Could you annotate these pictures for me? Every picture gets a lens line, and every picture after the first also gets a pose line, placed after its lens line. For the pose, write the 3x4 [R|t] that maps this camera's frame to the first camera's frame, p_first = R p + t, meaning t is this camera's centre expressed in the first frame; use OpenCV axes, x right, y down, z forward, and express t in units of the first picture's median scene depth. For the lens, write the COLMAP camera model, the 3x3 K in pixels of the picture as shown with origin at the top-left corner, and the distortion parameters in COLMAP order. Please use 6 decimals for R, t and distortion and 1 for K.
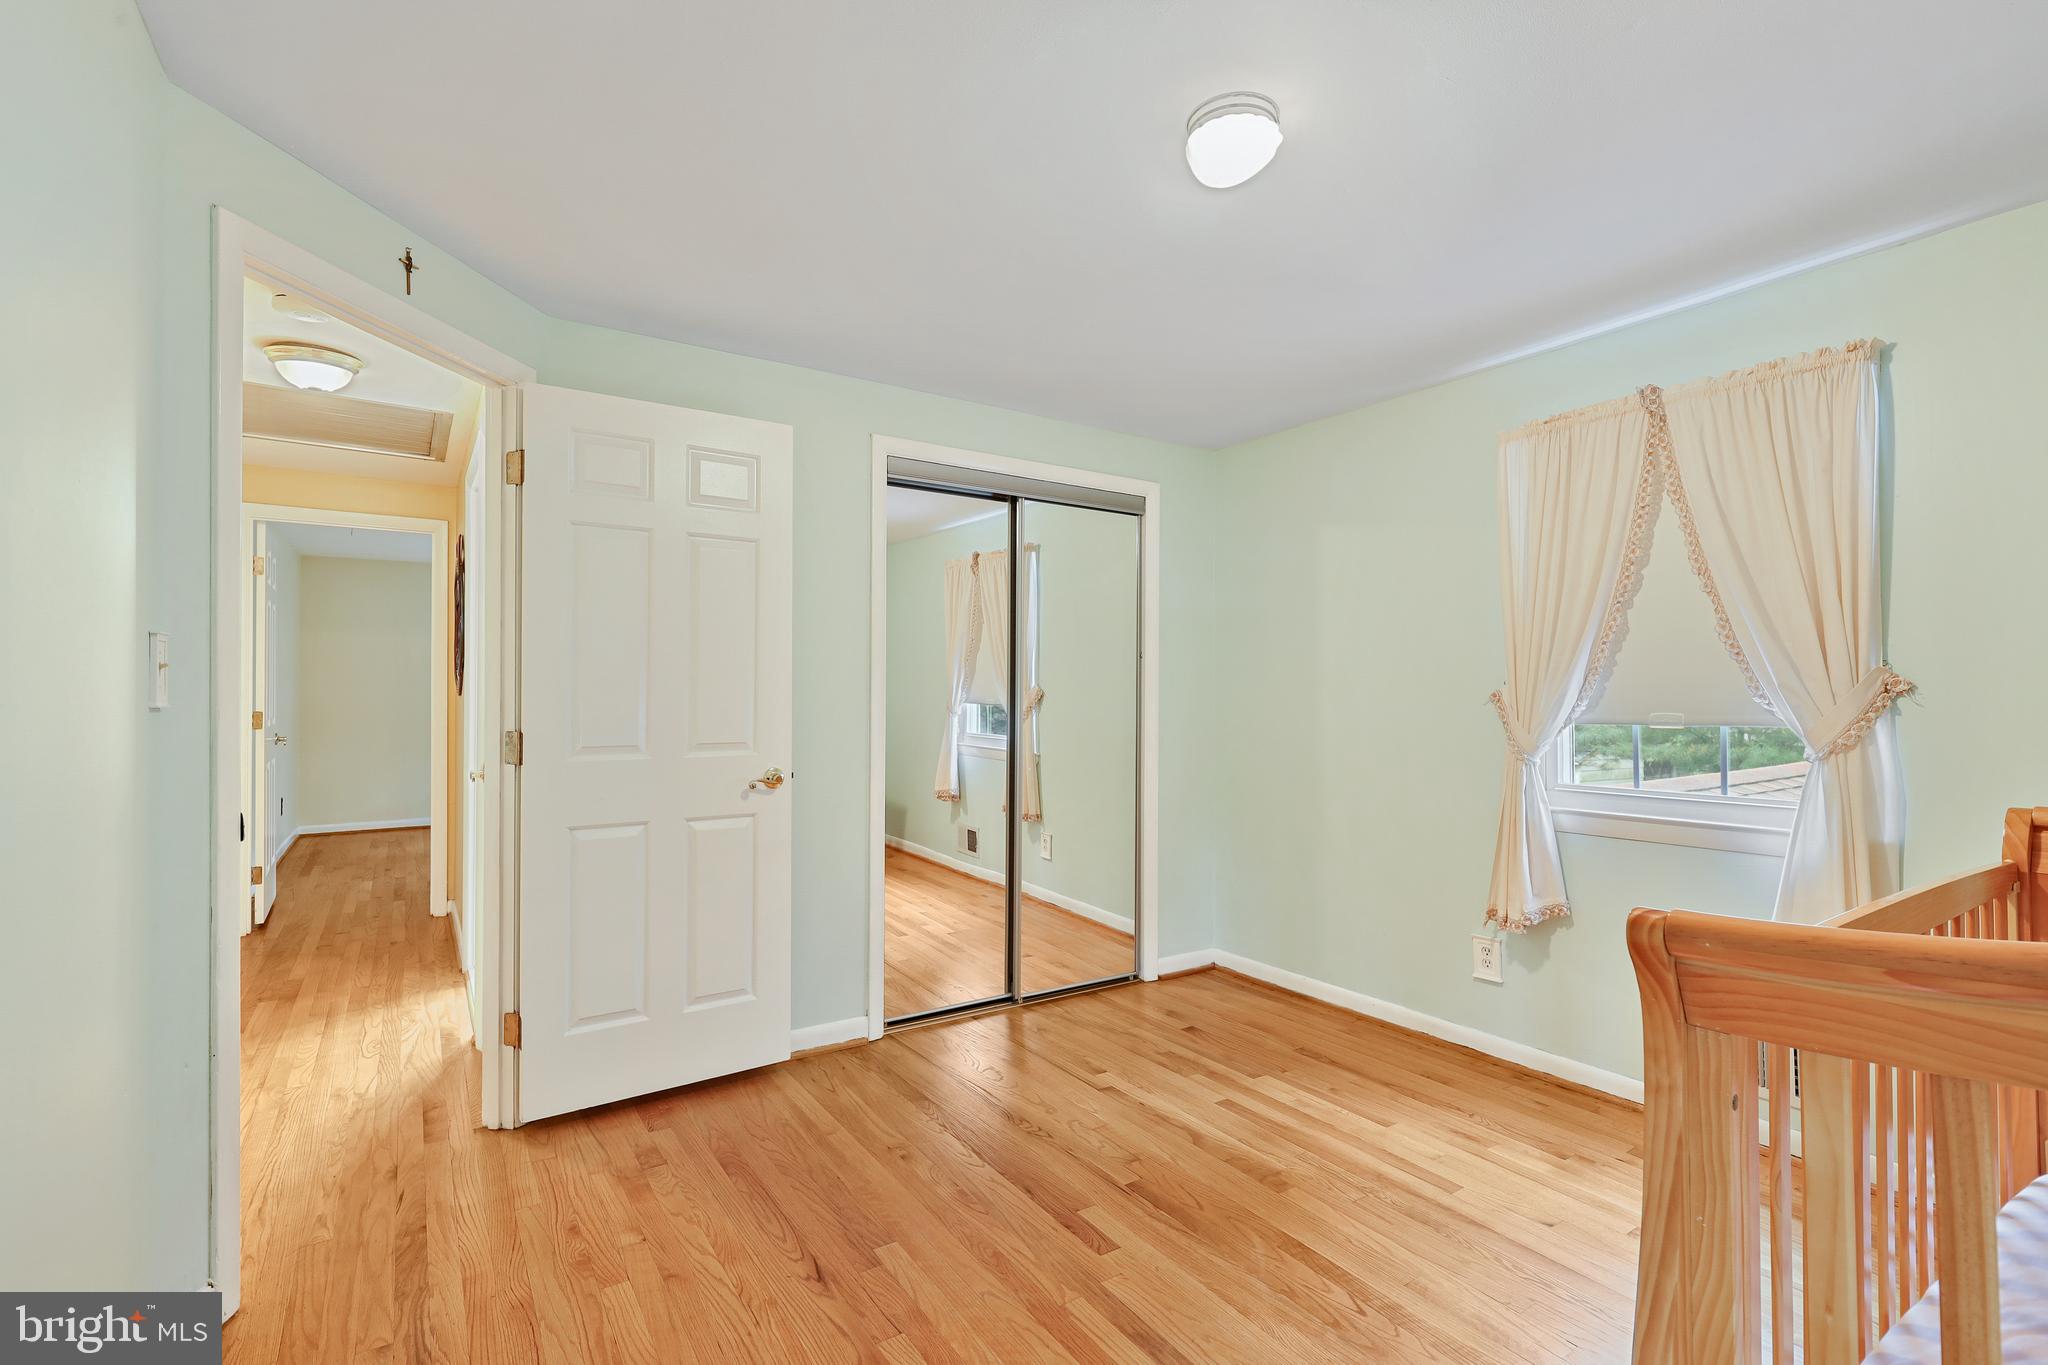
lens RADIAL K [[947.1, 0, 1024.4], [0, 947.1, 680.1], [0, 0, 1]] dist [0.002160, 0.000263]
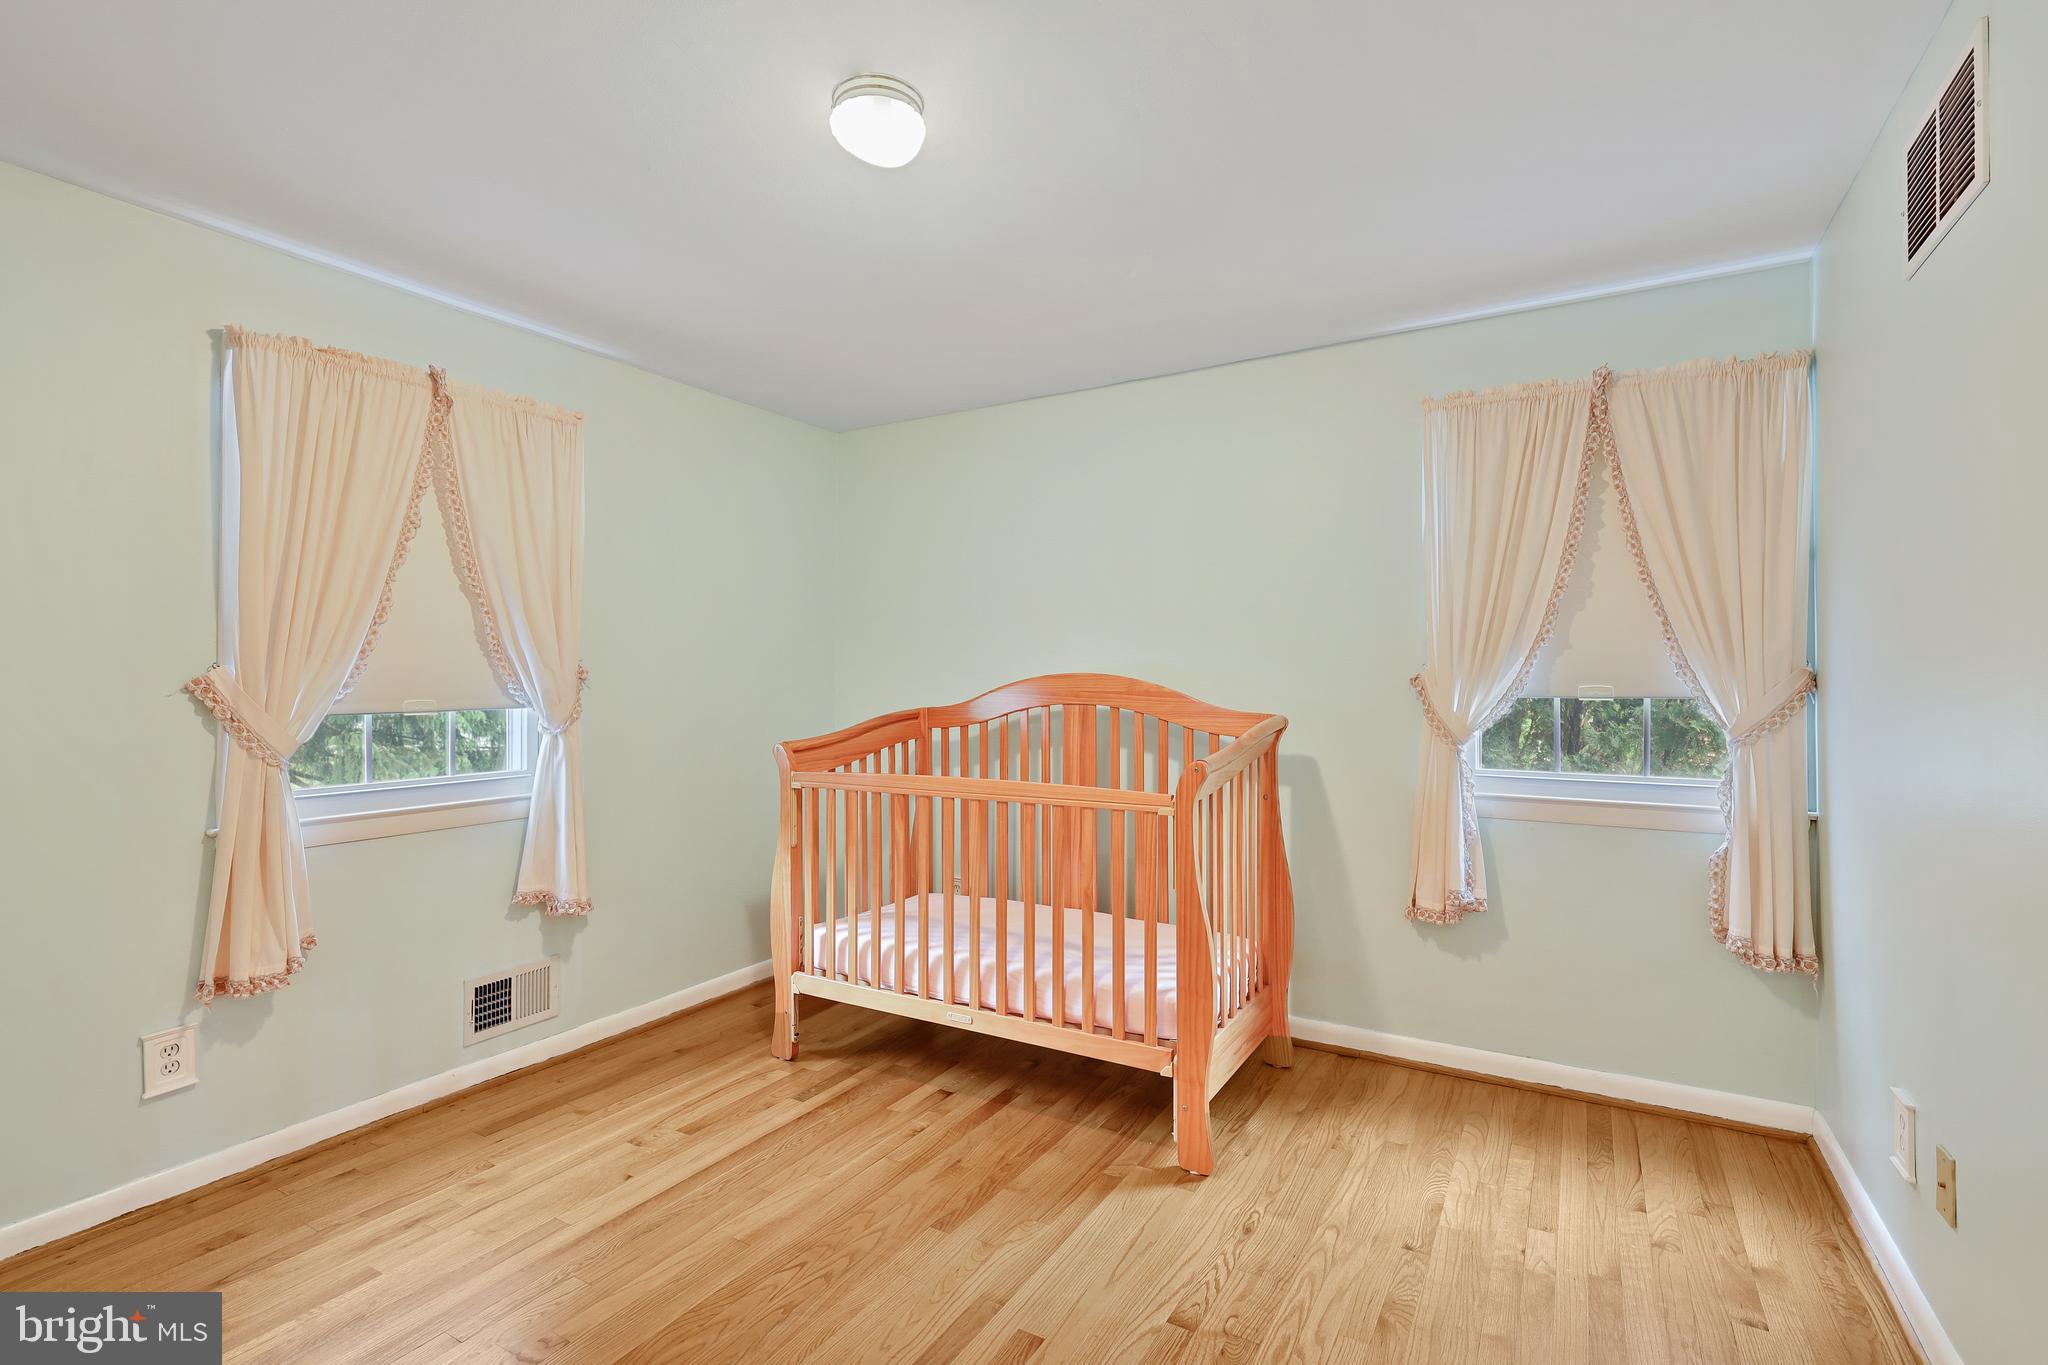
lens RADIAL K [[947.1, 0, 1022.8], [0, 947.1, 681.0], [0, 0, 1]] dist [0.002160, 0.000263]
pose [[-0.437630, 0.007569, 0.899123, -0.447886], [-0.002084, 0.999953, -0.009433, 0.021853], [-0.899153, -0.006002, -0.437594, 0.802726]]
